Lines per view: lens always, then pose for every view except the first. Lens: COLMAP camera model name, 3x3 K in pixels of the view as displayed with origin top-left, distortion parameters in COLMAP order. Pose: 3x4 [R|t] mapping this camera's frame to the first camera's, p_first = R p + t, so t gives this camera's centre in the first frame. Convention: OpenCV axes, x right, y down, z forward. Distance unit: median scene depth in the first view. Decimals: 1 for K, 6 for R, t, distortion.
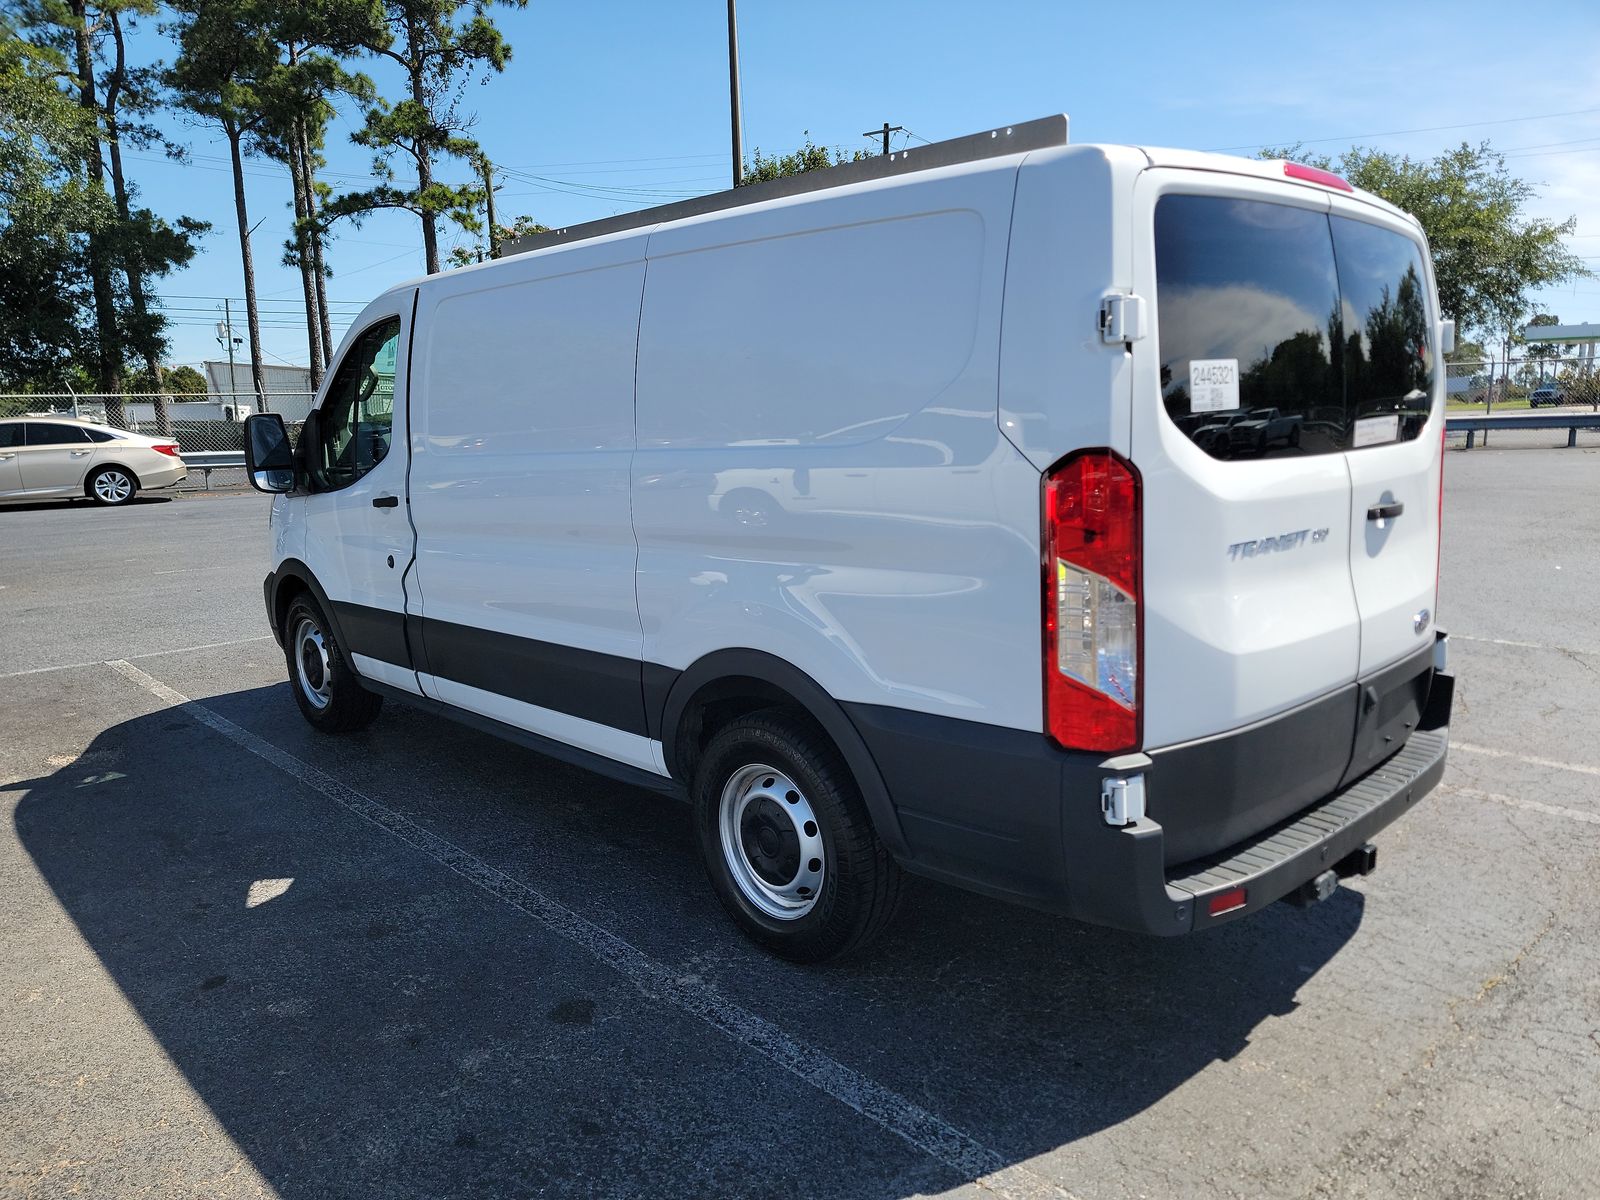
lens RADIAL K [[1137.3, 0, 799.1], [0, 1137.3, 606.2], [0, 0, 1]] dist [0.029044, -0.015629]
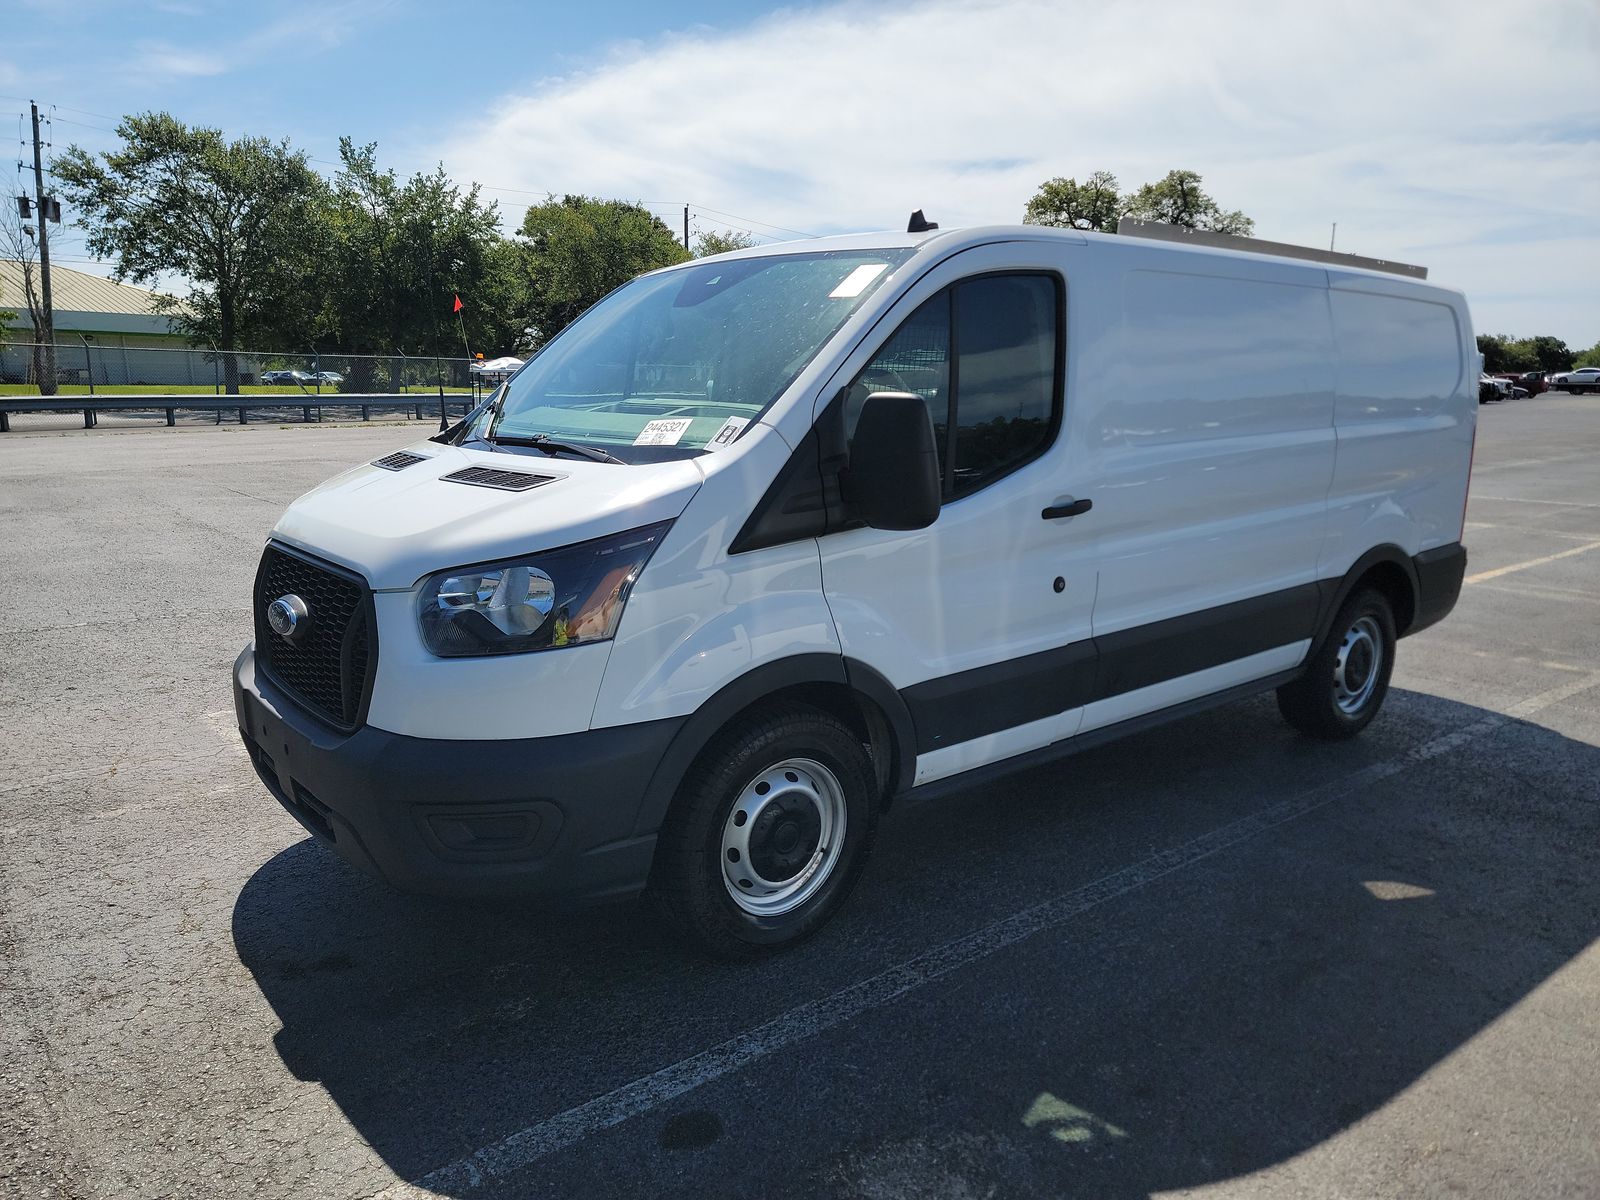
lens RADIAL K [[1137.3, 0, 801.0], [0, 1137.3, 598.1], [0, 0, 1]] dist [0.029044, -0.015629]
pose [[0.108142, -0.166319, 0.980124, -0.295795], [0.157157, 0.976369, 0.148341, -0.044551], [-0.981635, 0.137992, 0.131725, 0.266297]]
